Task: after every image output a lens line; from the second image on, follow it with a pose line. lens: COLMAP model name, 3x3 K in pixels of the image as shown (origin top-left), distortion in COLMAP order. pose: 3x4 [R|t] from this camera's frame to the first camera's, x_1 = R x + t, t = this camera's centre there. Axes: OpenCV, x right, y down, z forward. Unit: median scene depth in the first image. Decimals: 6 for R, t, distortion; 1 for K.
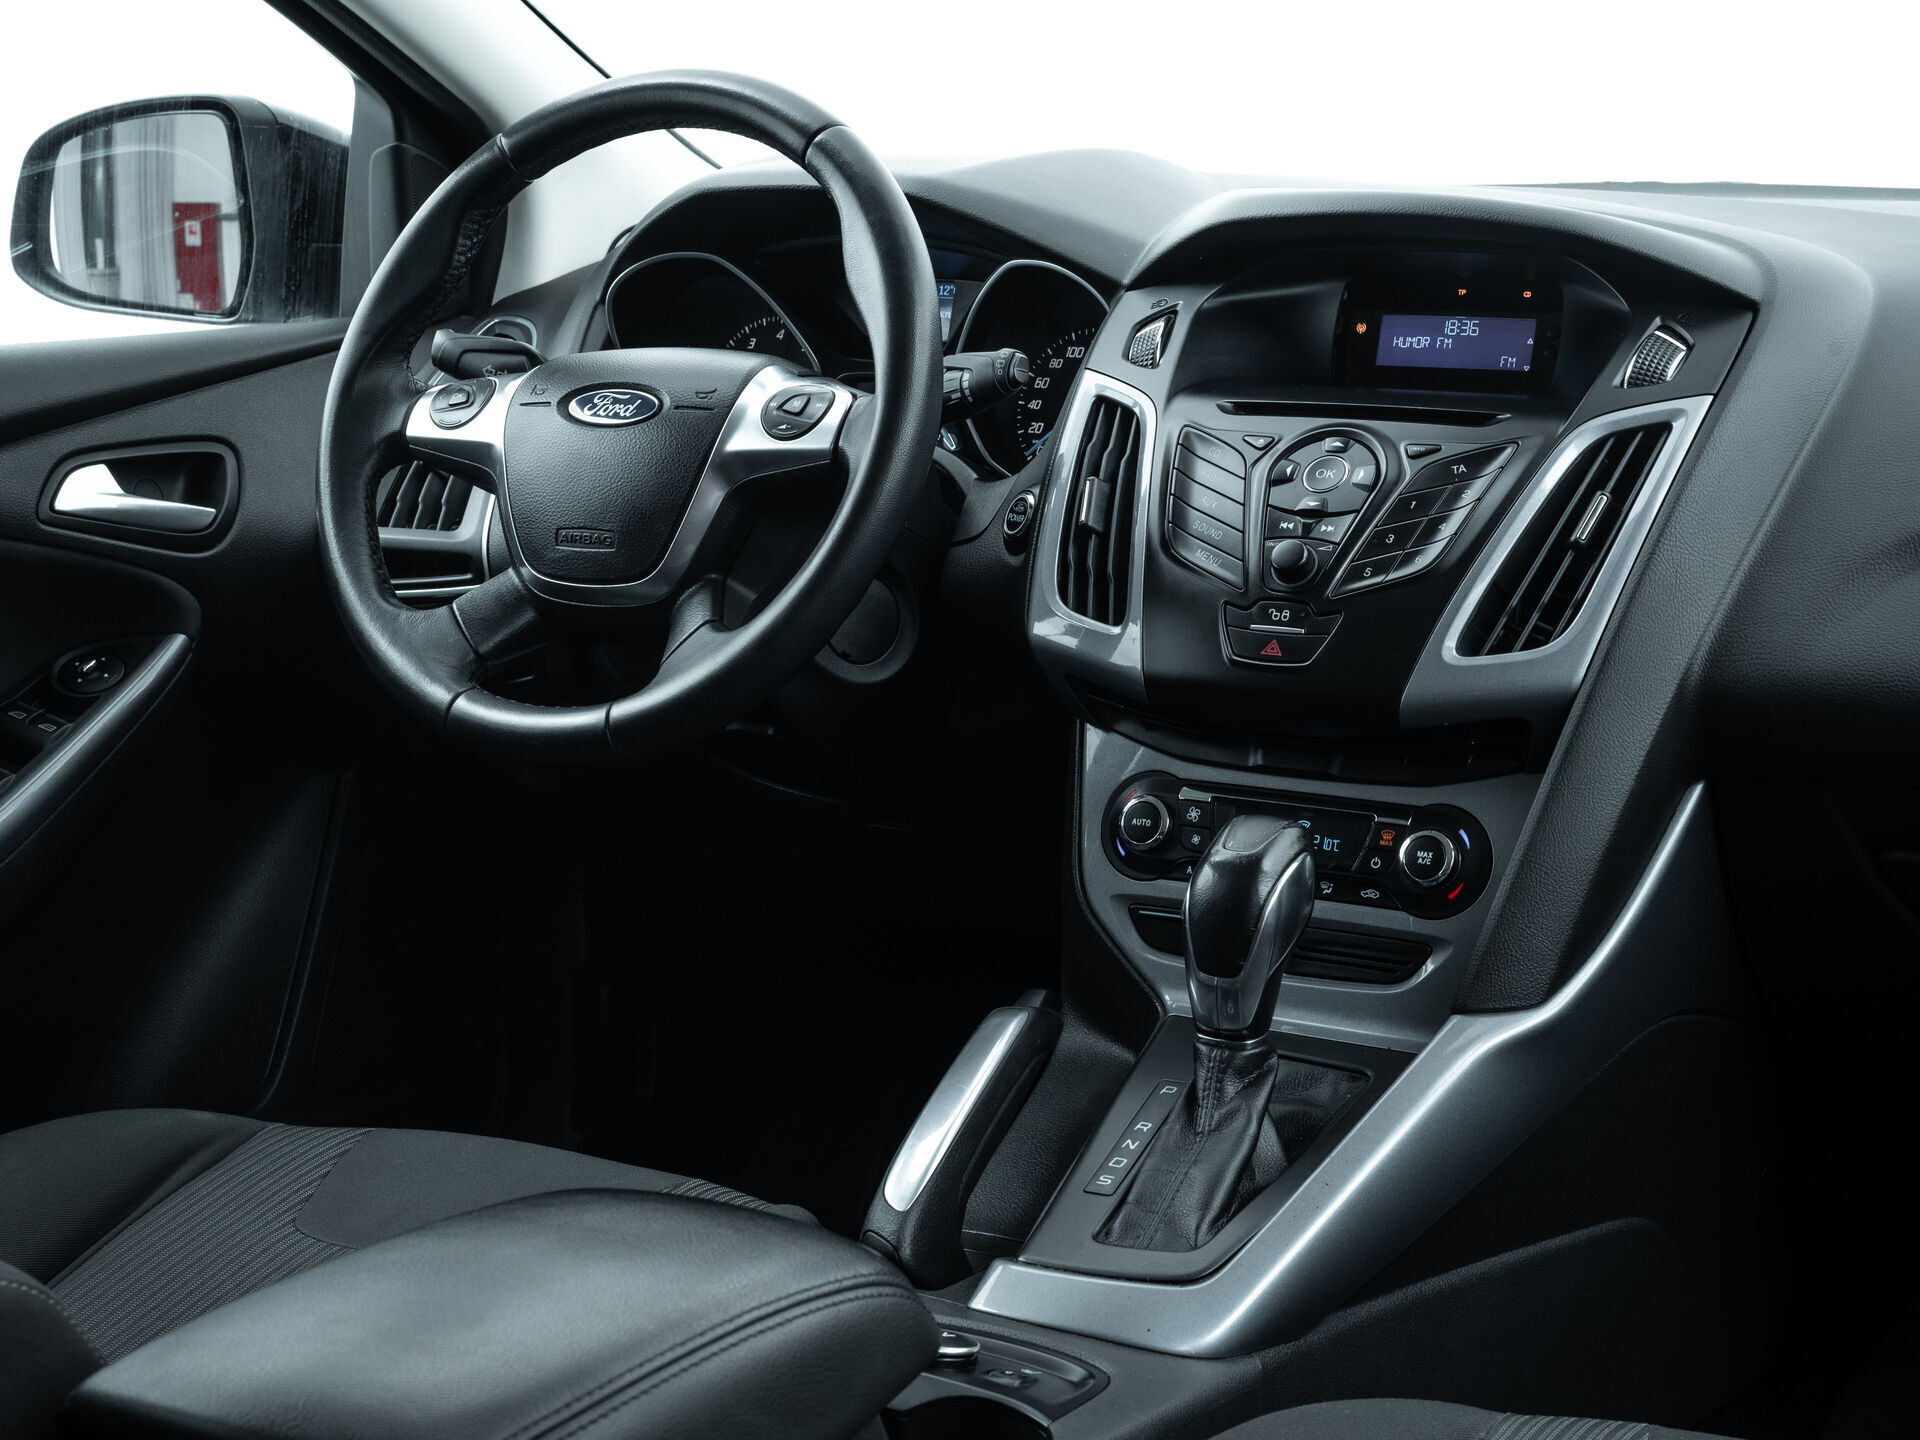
lens RADIAL K [[3298.1, 0, 947.6], [0, 3298.1, 717.8], [0, 0, 1]] dist [-0.001507, 0.134965]
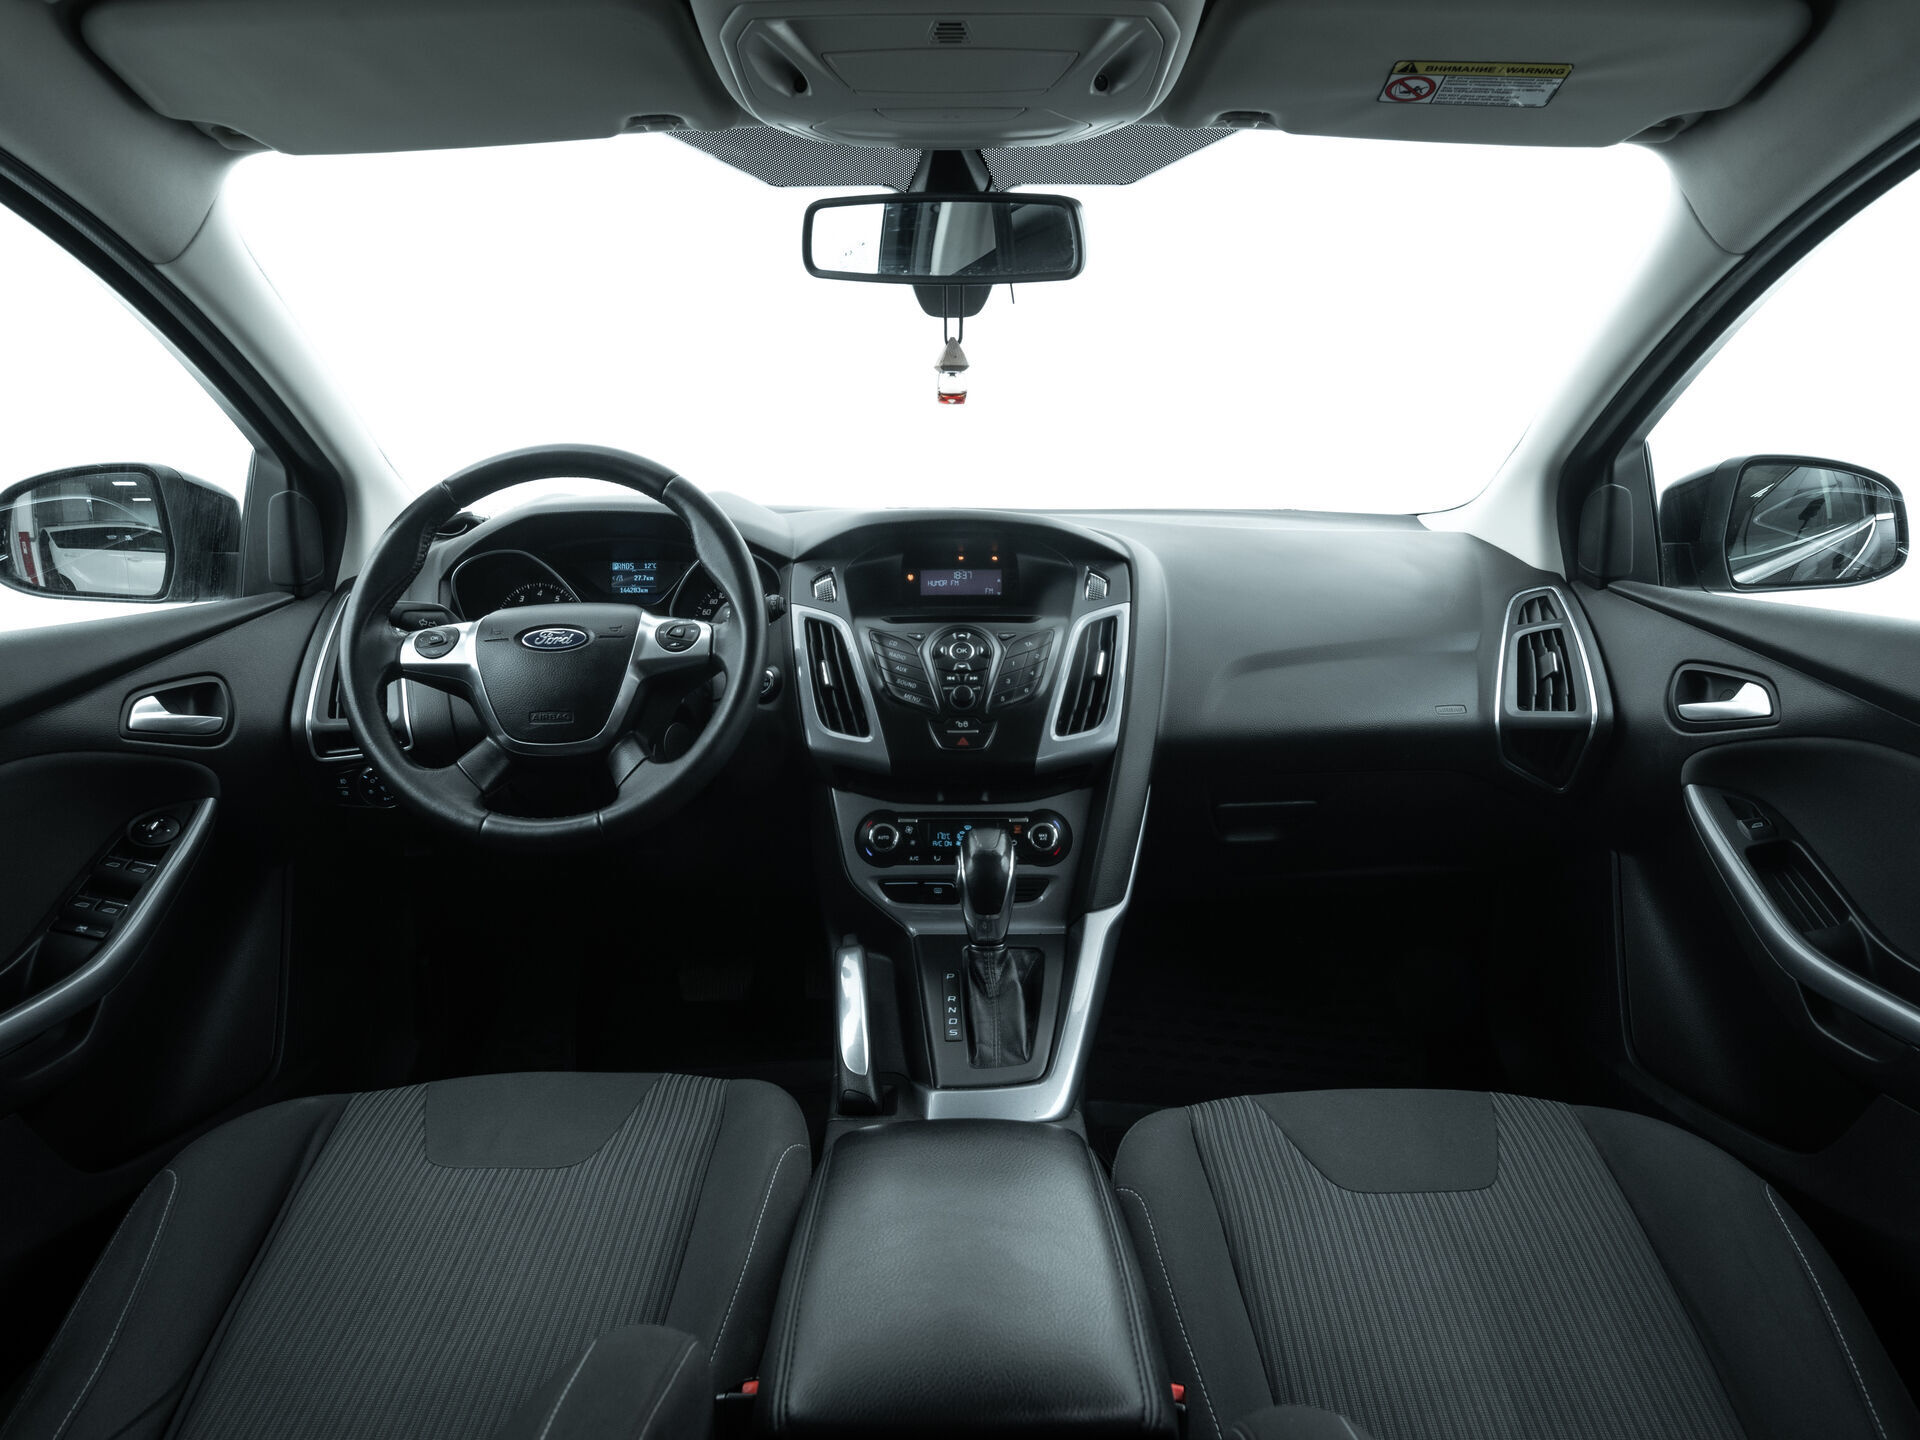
lens RADIAL K [[1284.5, 0, 960.0], [0, 1284.5, 720.0], [0, 0, 1]] dist [-0.021446, 0.000976]
pose [[0.845497, -0.094794, 0.525499, -0.282904], [0.096466, 0.995040, 0.024285, -0.049057], [-0.525195, 0.030160, 0.850447, 0.329107]]
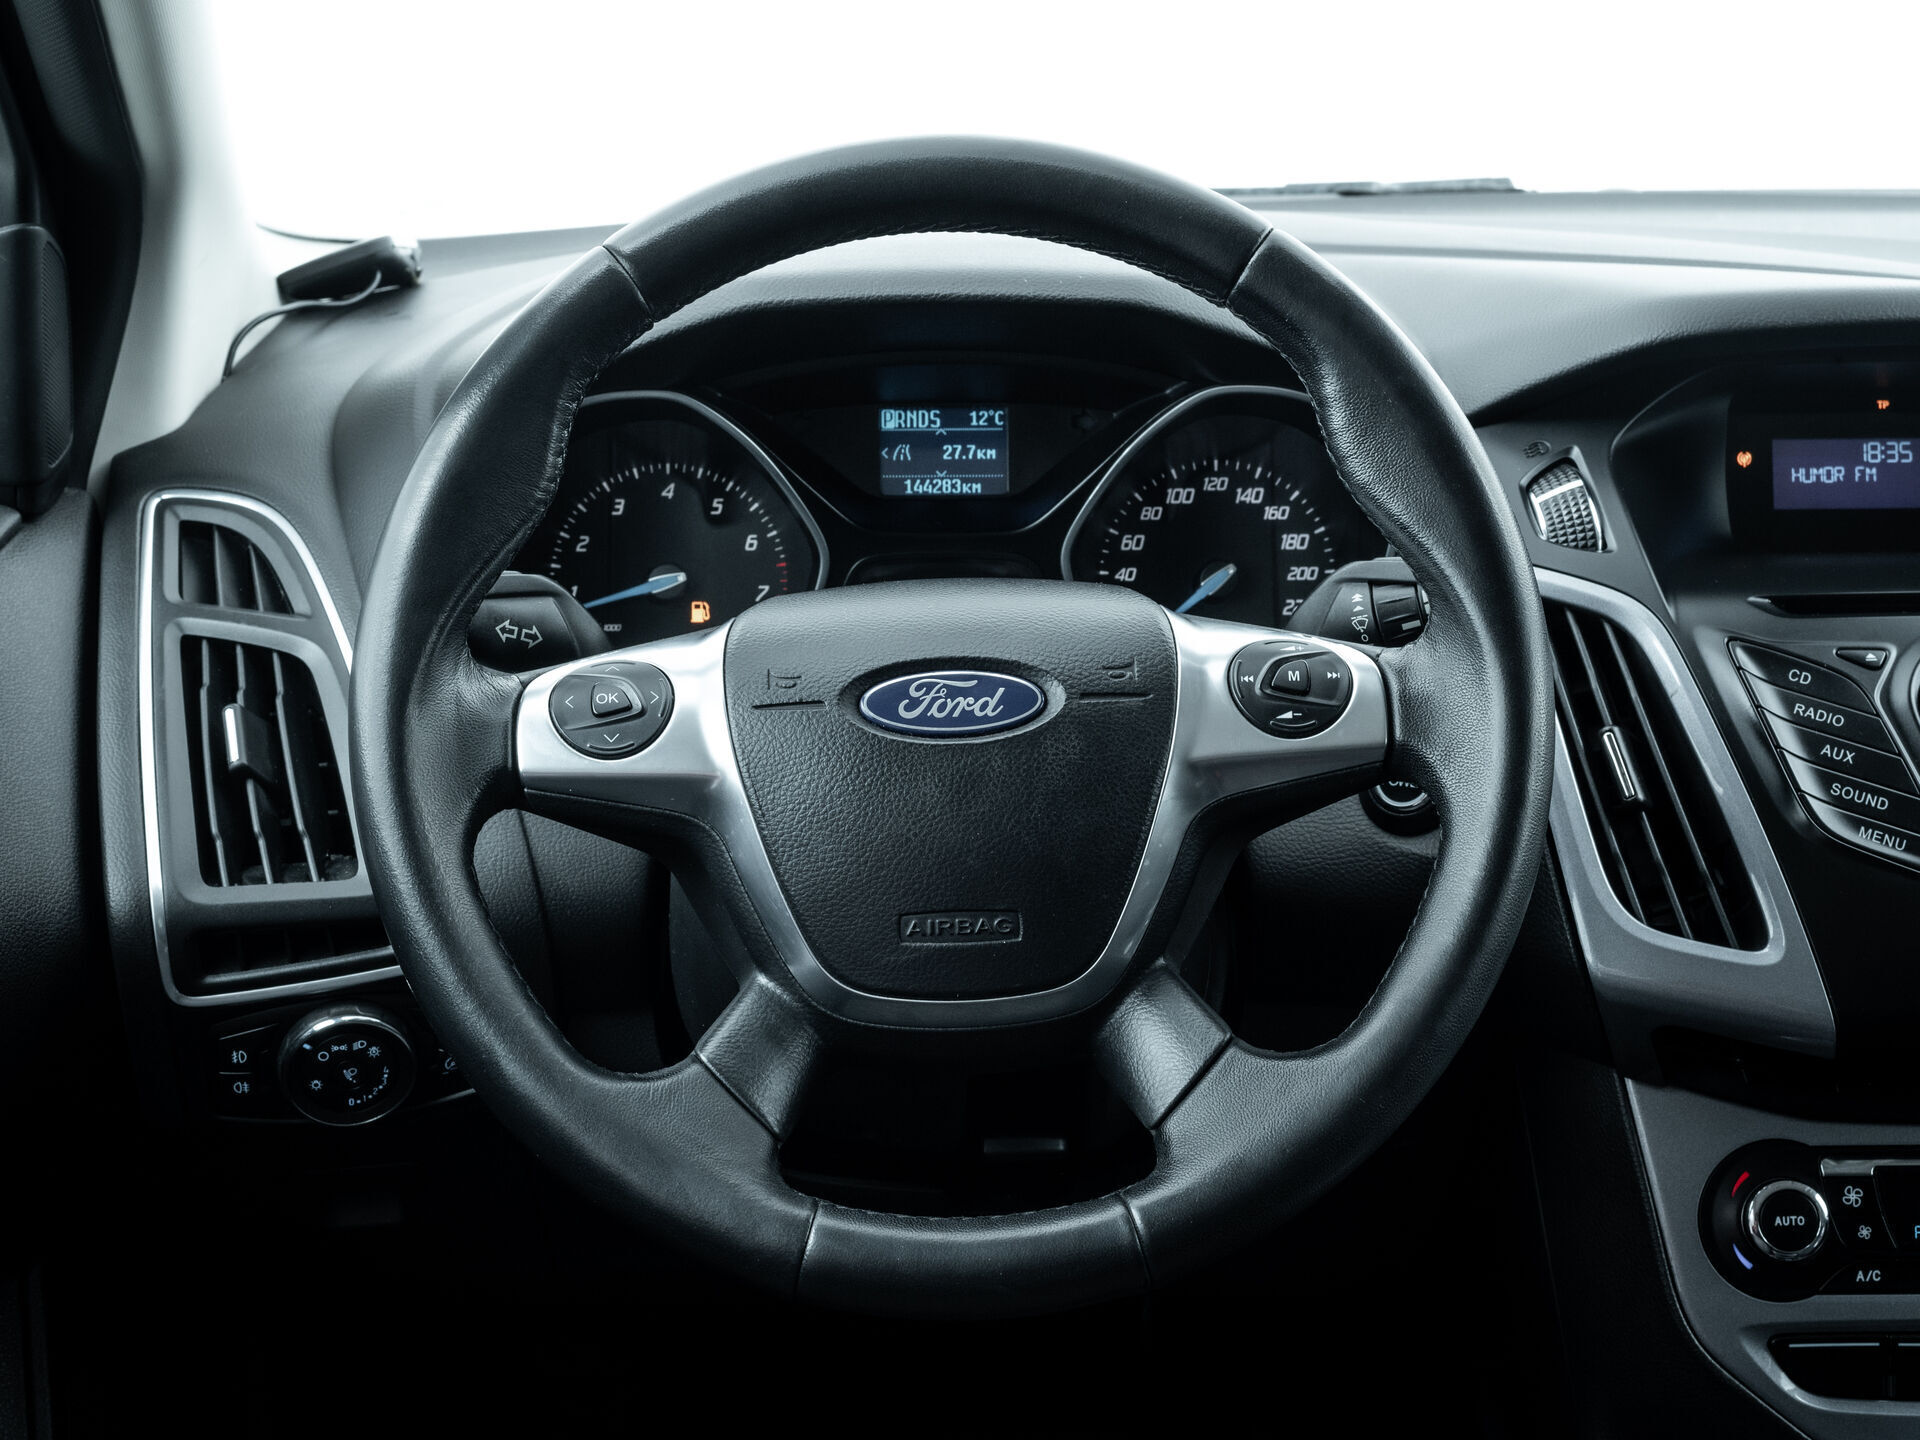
lens RADIAL K [[3298.1, 0, 947.6], [0, 3298.1, 717.8], [0, 0, 1]] dist [-0.001507, 0.134965]
pose [[0.840987, -0.126674, 0.526018, -0.431387], [0.099234, 0.991827, 0.080195, -0.143109], [-0.531877, -0.015244, 0.846684, 0.494068]]
